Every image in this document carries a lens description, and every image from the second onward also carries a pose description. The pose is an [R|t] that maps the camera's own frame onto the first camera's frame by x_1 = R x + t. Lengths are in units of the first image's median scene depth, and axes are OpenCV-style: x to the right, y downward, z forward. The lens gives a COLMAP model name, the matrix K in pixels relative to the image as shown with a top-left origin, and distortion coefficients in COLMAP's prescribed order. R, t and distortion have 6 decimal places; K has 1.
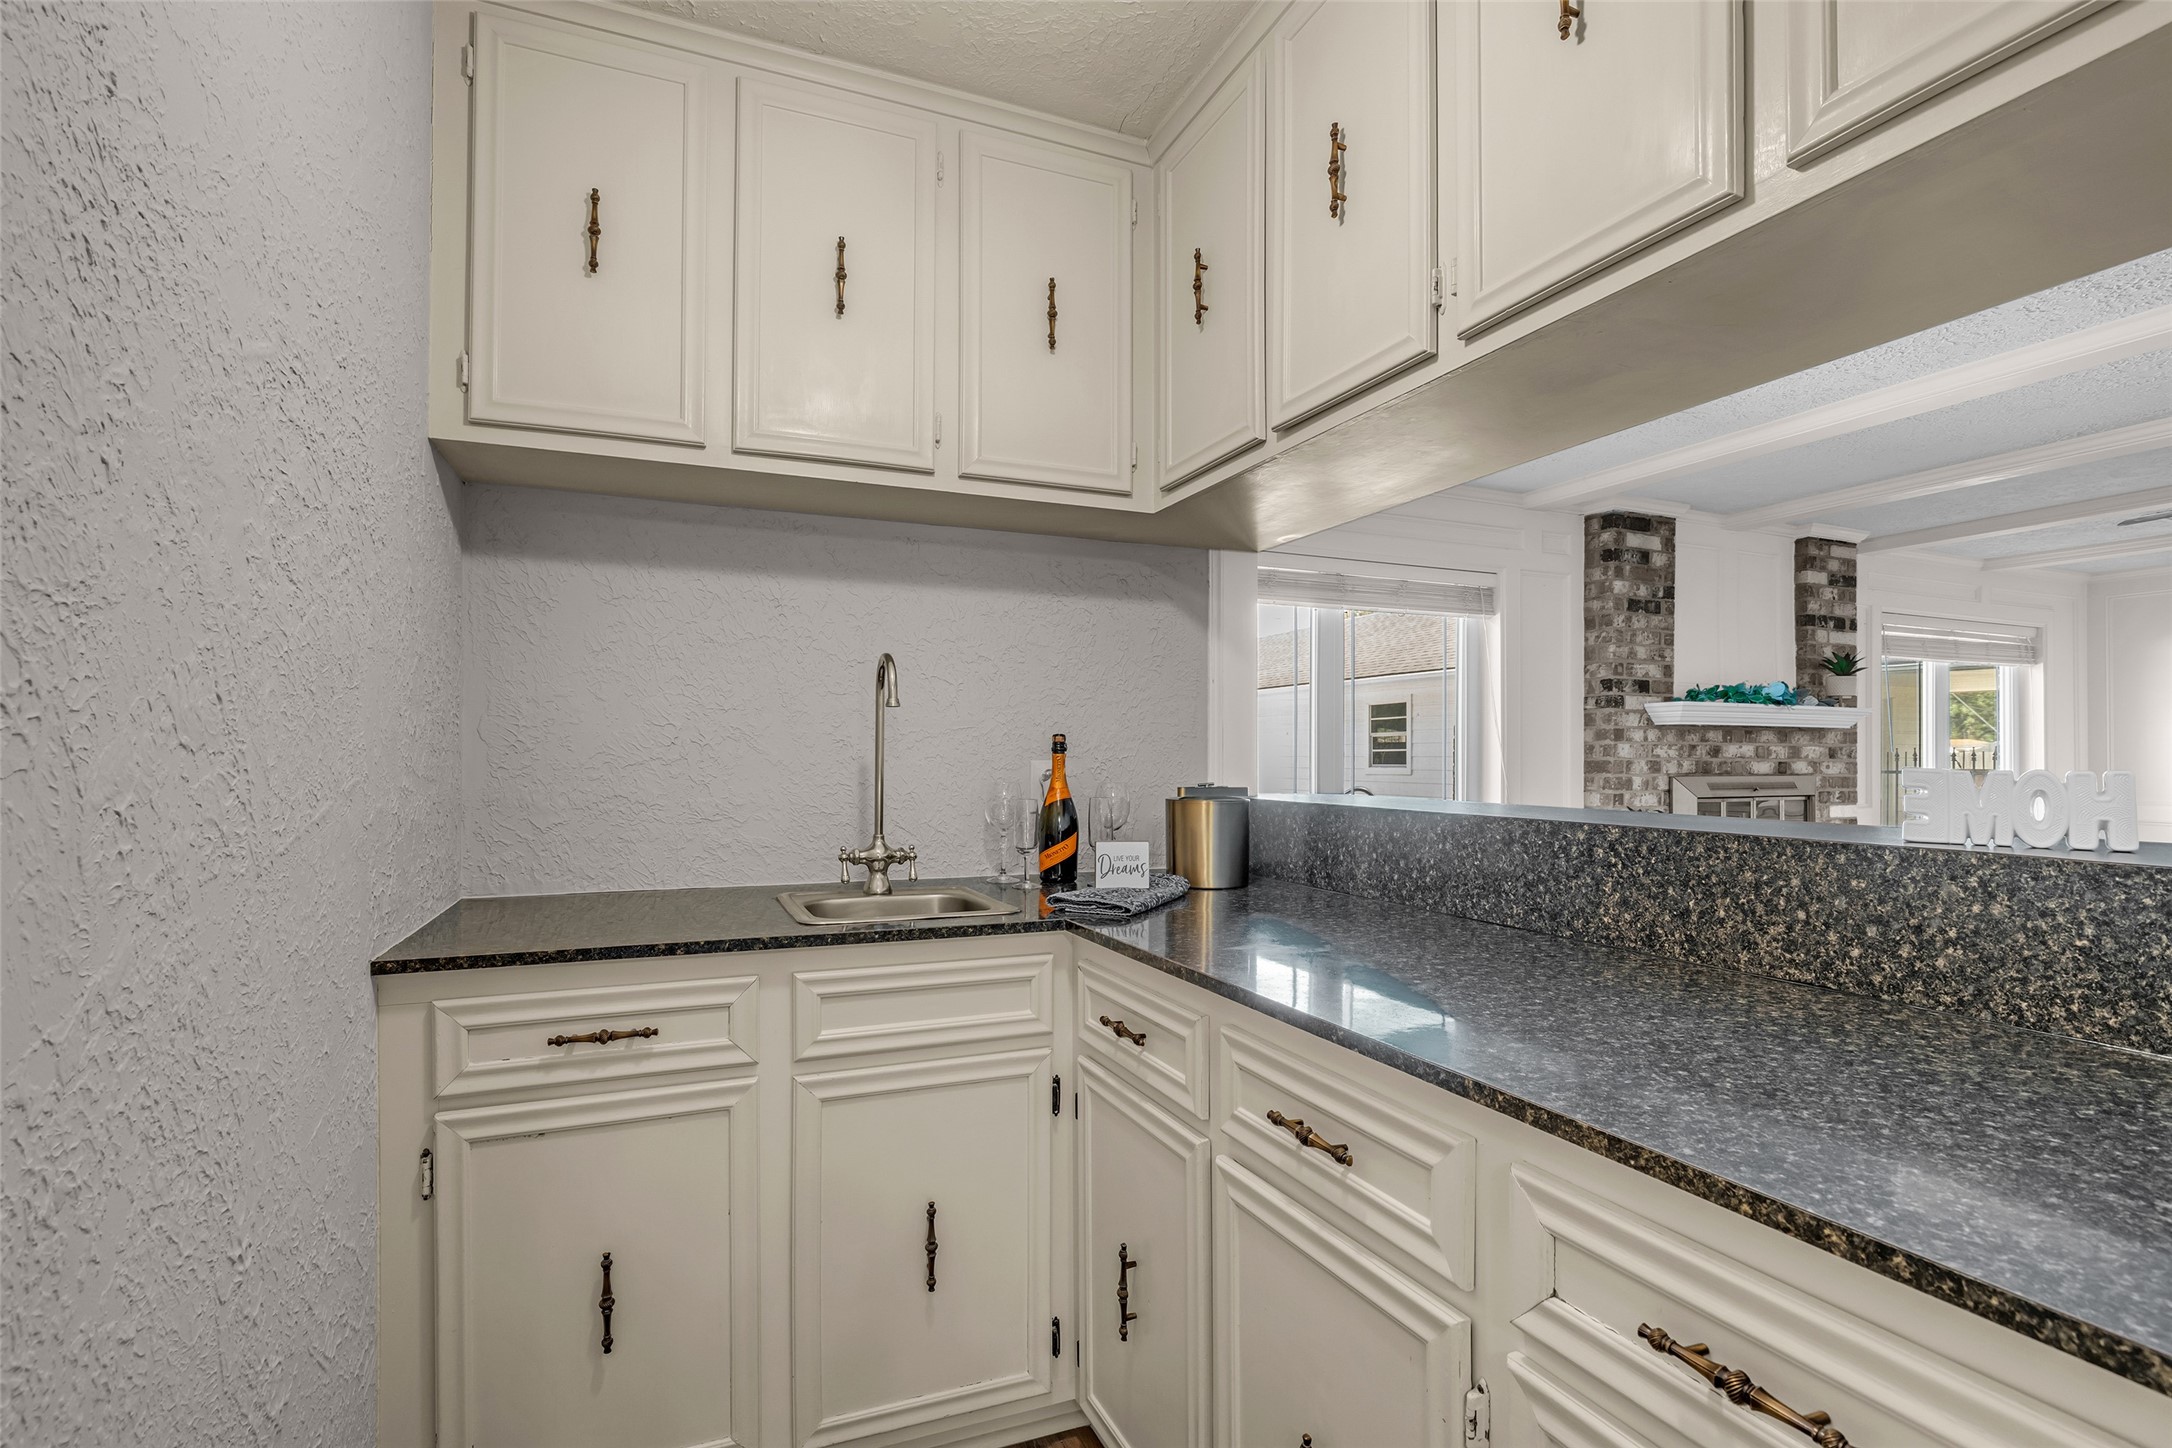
lens RADIAL K [[992.1, 0, 1089.0], [0, 992.1, 730.9], [0, 0, 1]] dist [-0.016250, 0.002086]
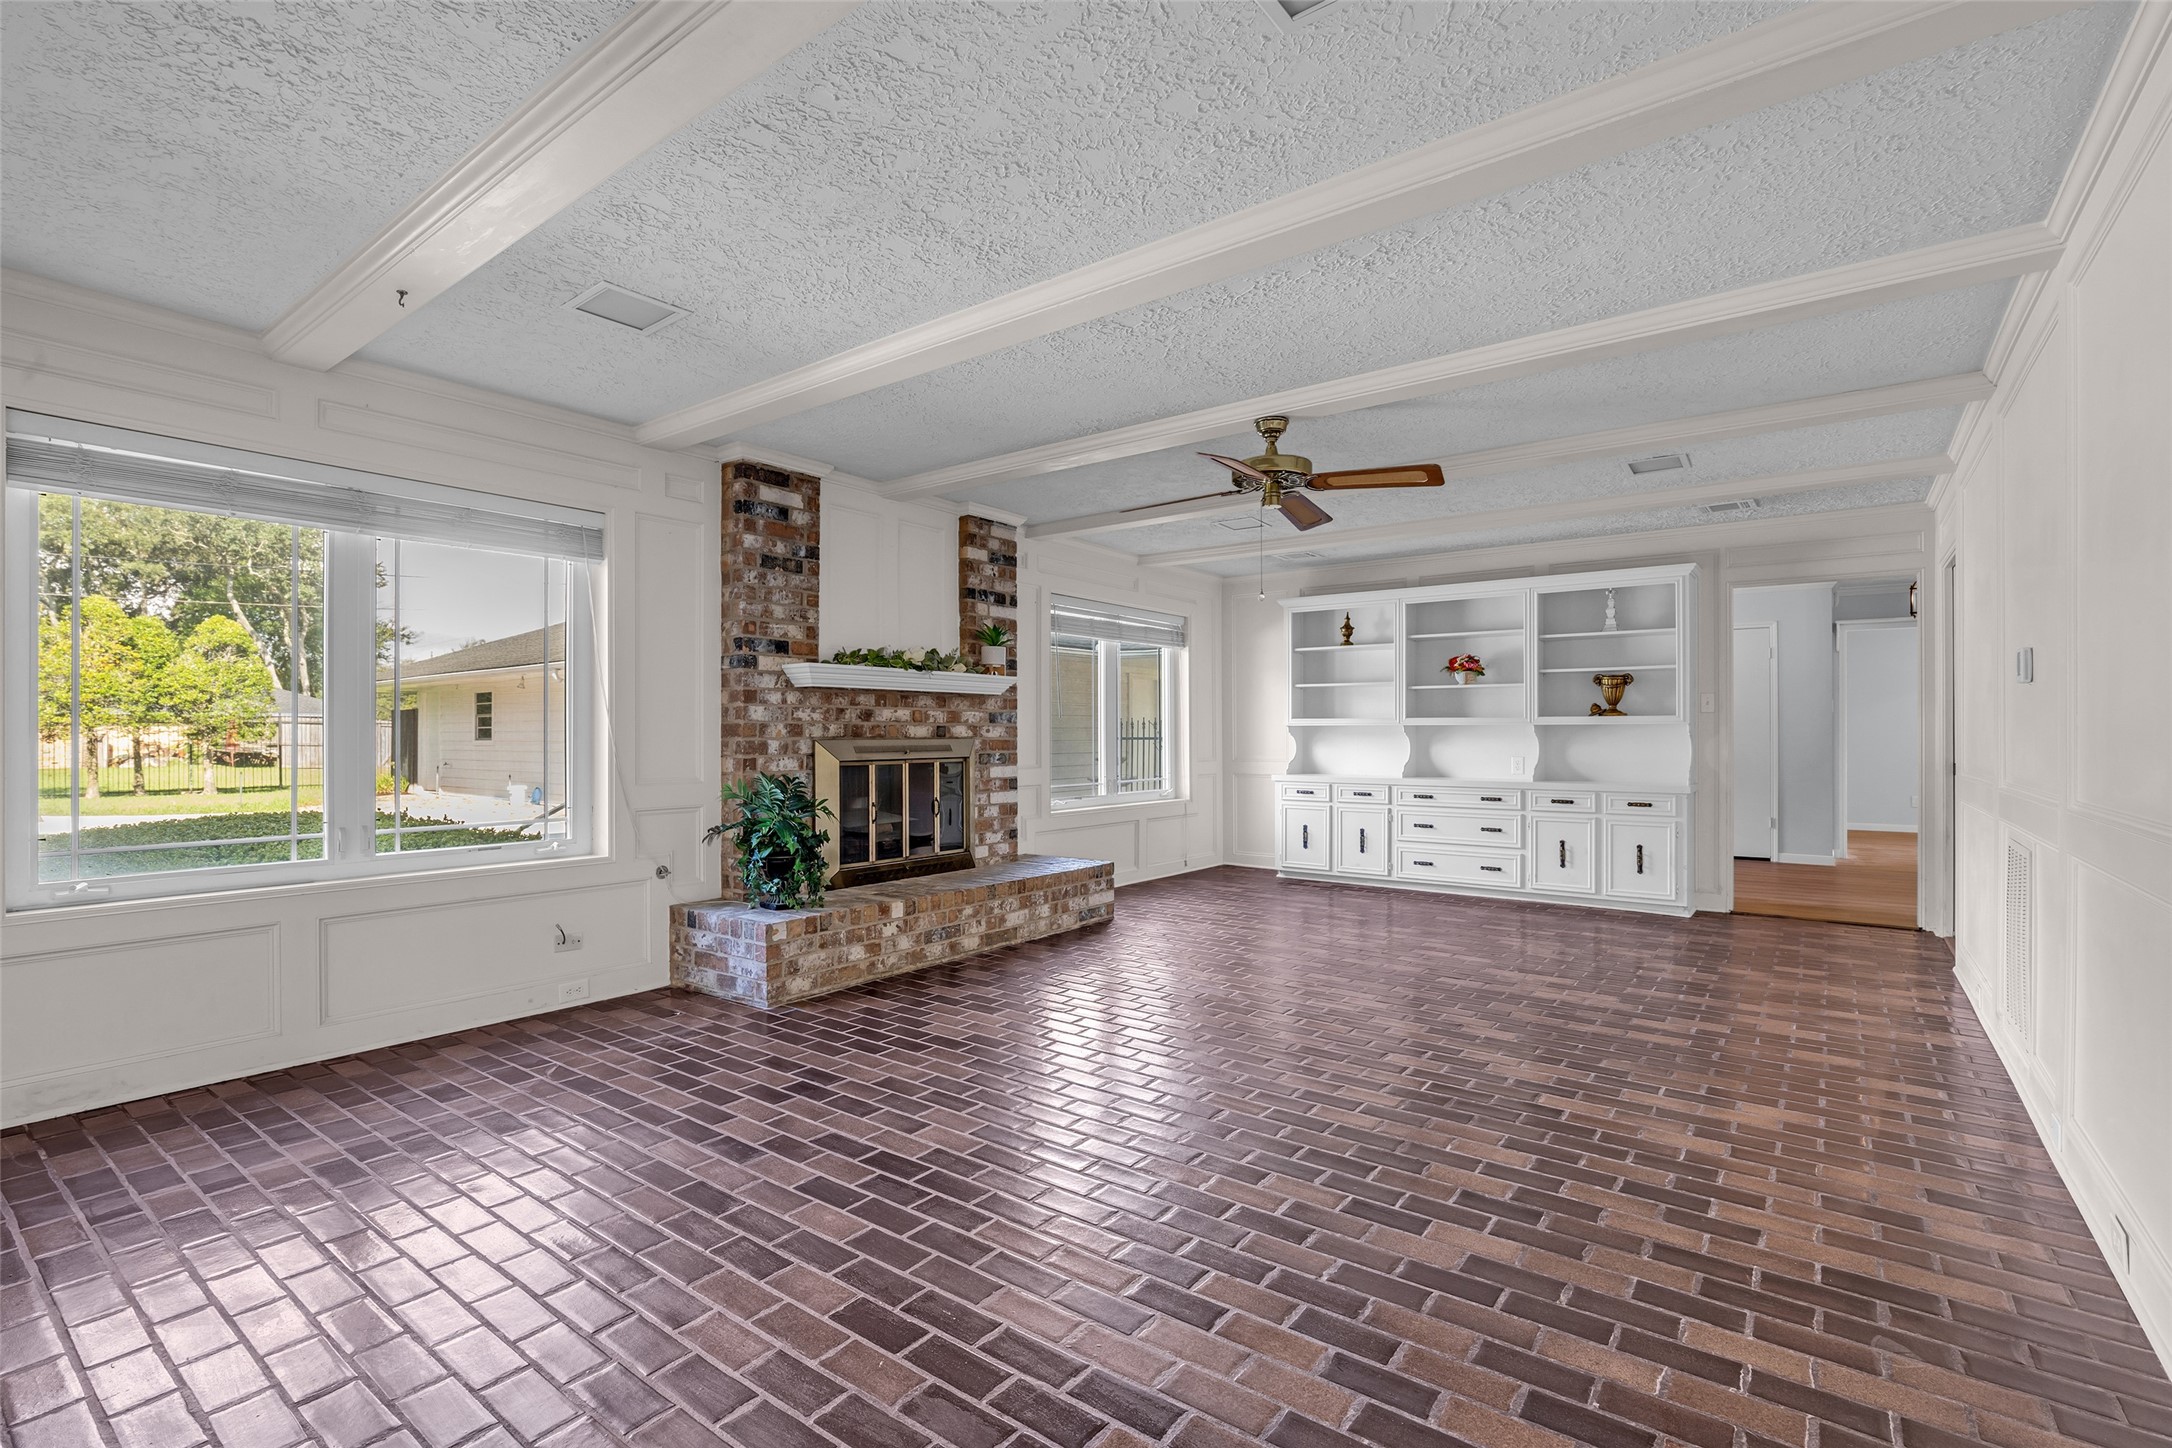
lens RADIAL K [[992.1, 0, 1101.1], [0, 992.1, 719.8], [0, 0, 1]] dist [-0.016250, 0.002086]
pose [[0.852811, -0.004540, 0.522201, 0.315642], [0.005106, 0.999987, 0.000354, 0.026889], [-0.522195, 0.002365, 0.852823, 0.010967]]
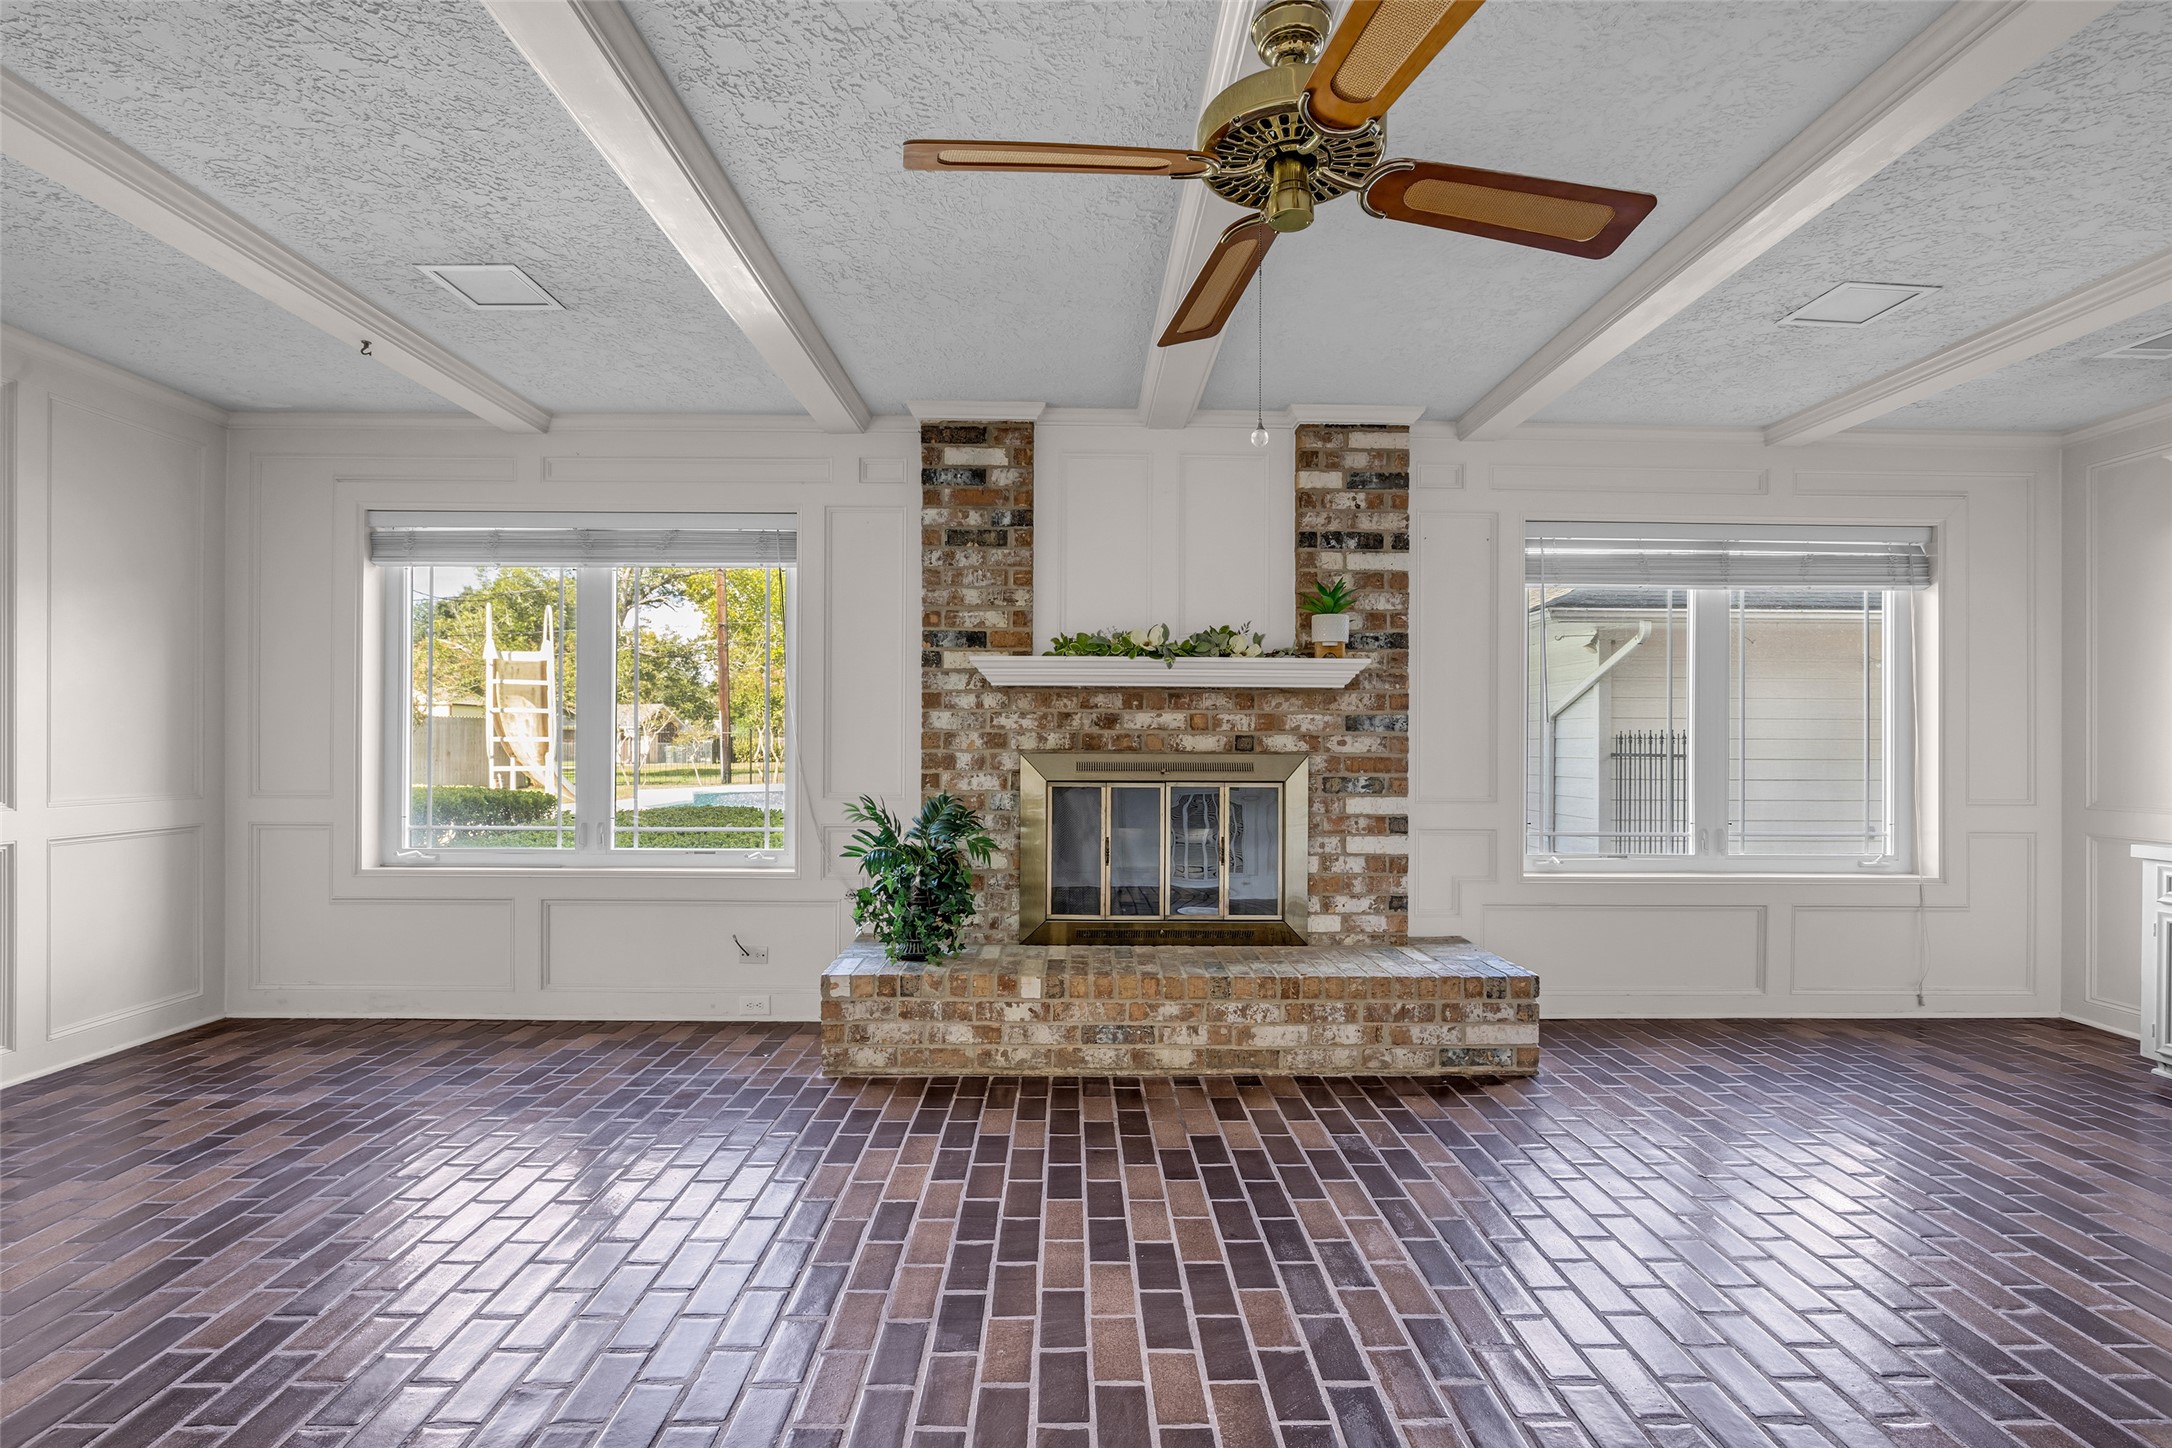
lens RADIAL K [[992.1, 0, 1086.4], [0, 992.1, 739.8], [0, 0, 1]] dist [-0.016250, 0.002086]
pose [[0.932207, -0.007685, -0.361845, 0.911933], [0.007899, 0.999968, -0.000887, 0.036381], [0.361840, -0.002032, 0.932238, 0.284430]]
